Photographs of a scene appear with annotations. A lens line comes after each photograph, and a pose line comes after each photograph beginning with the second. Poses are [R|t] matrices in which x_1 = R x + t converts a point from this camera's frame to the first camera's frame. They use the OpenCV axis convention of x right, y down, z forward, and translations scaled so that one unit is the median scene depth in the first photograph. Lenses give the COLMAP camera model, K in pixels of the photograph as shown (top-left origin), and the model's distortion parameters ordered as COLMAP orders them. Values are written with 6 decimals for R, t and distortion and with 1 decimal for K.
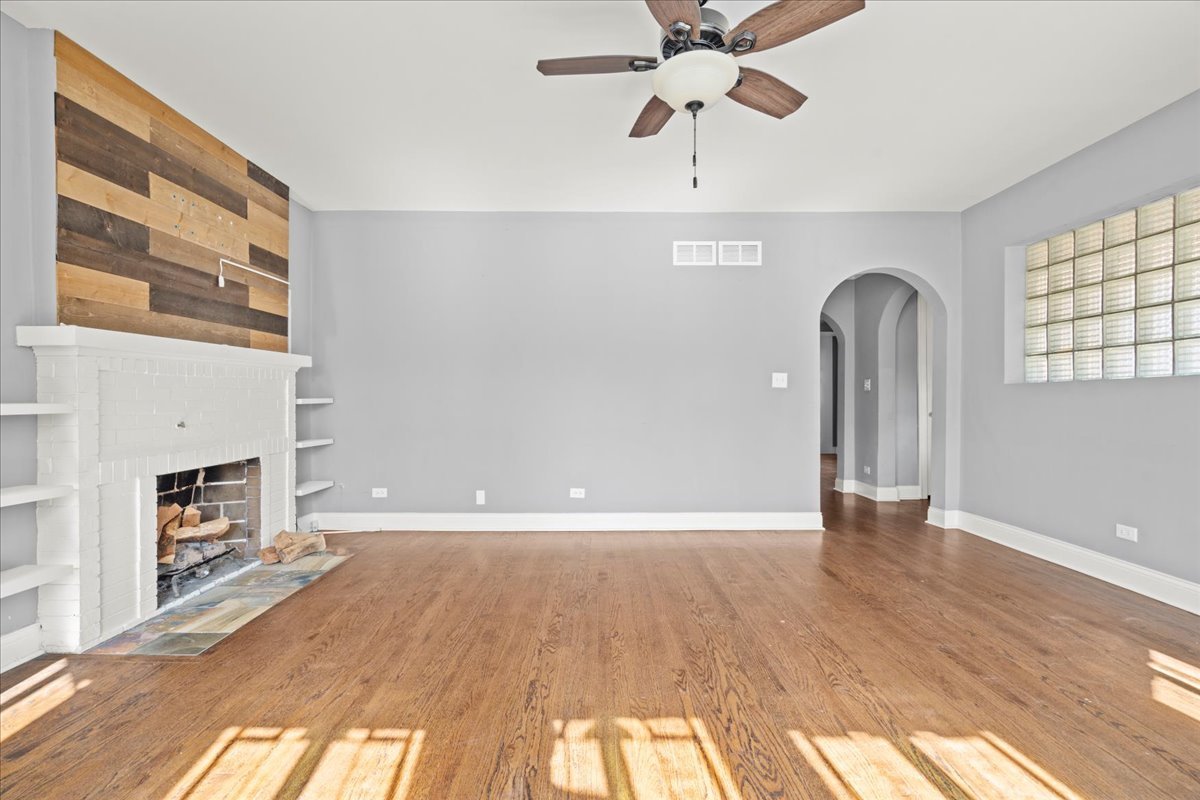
lens RADIAL K [[548.6, 0, 598.8], [0, 548.6, 400.6], [0, 0, 1]] dist [-0.002398, 0.000392]
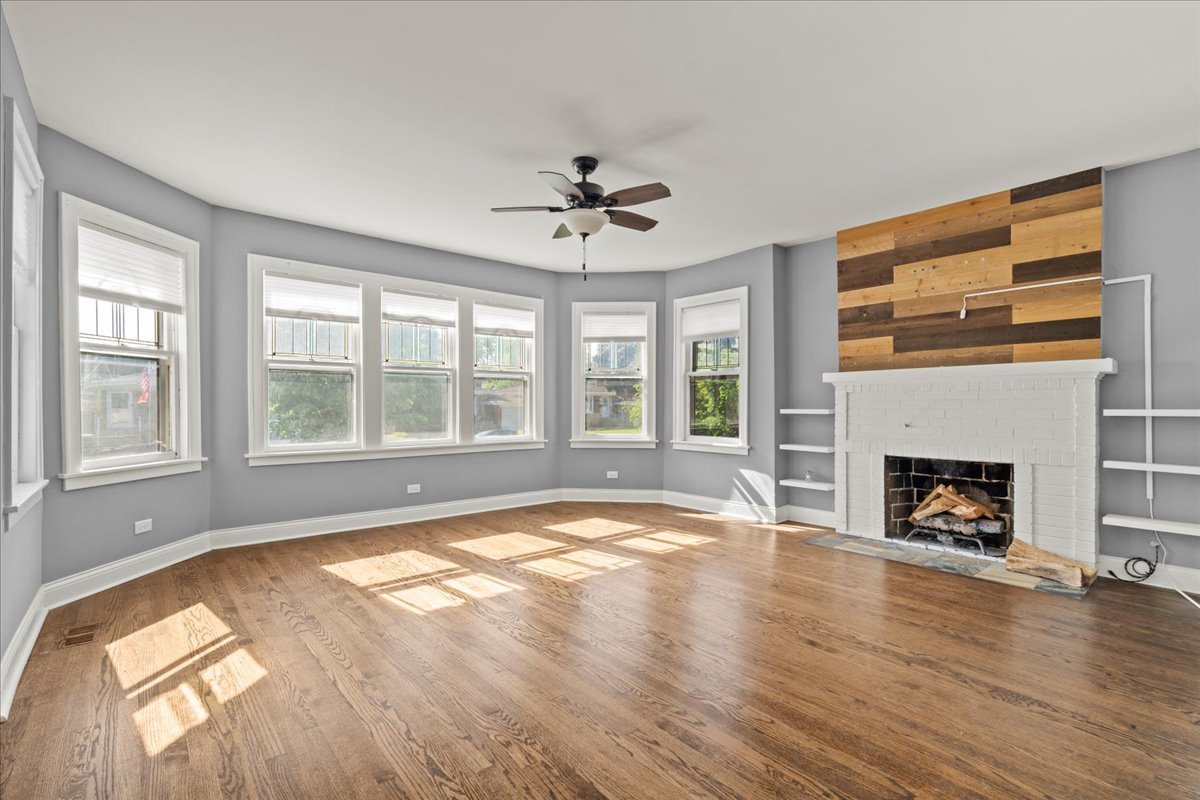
lens RADIAL K [[548.6, 0, 599.8], [0, 548.6, 400.5], [0, 0, 1]] dist [-0.002398, 0.000392]
pose [[-0.762691, -0.001137, -0.646761, 0.759735], [-0.002690, 0.999995, 0.001415, -0.021073], [0.646757, 0.002819, -0.762691, 1.441809]]
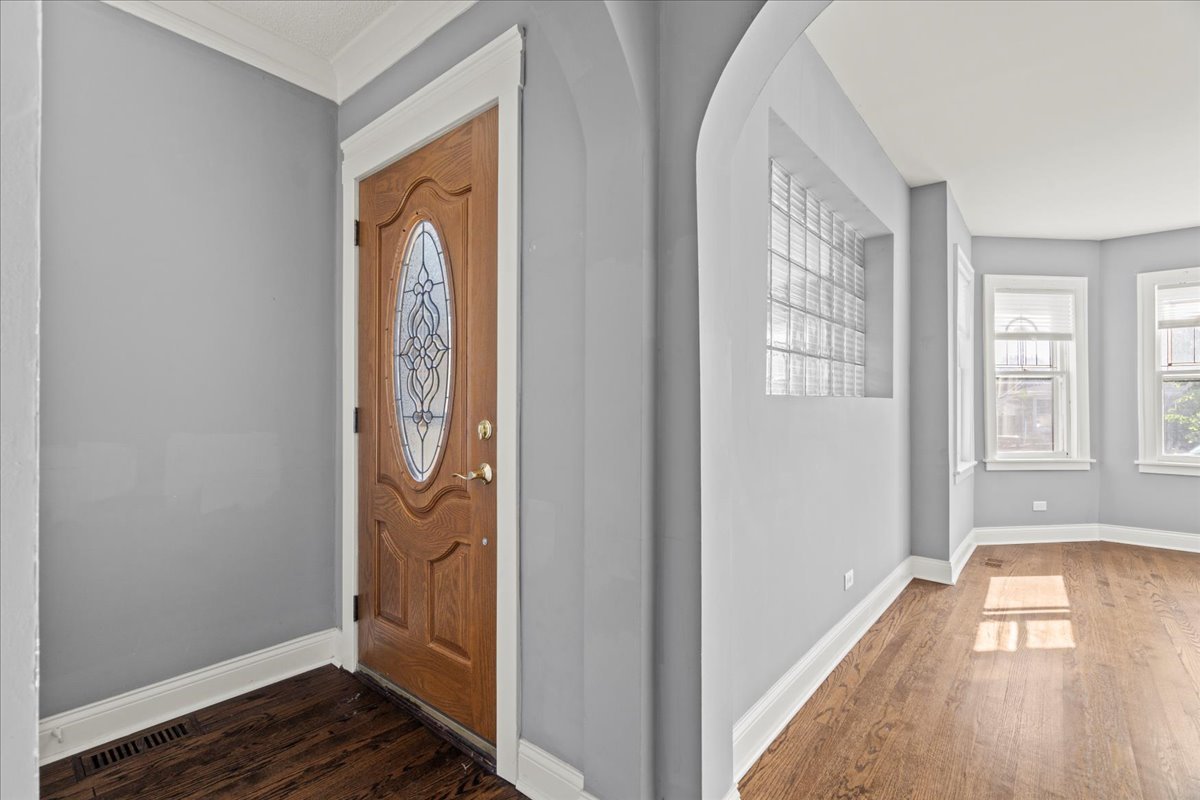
lens RADIAL K [[548.6, 0, 595.3], [0, 548.6, 403.1], [0, 0, 1]] dist [-0.002398, 0.000392]
pose [[-0.761500, -0.000409, 0.648165, 0.703813], [0.000253, 1.000000, 0.000928, -0.038640], [-0.648165, 0.000870, -0.761499, 1.873207]]
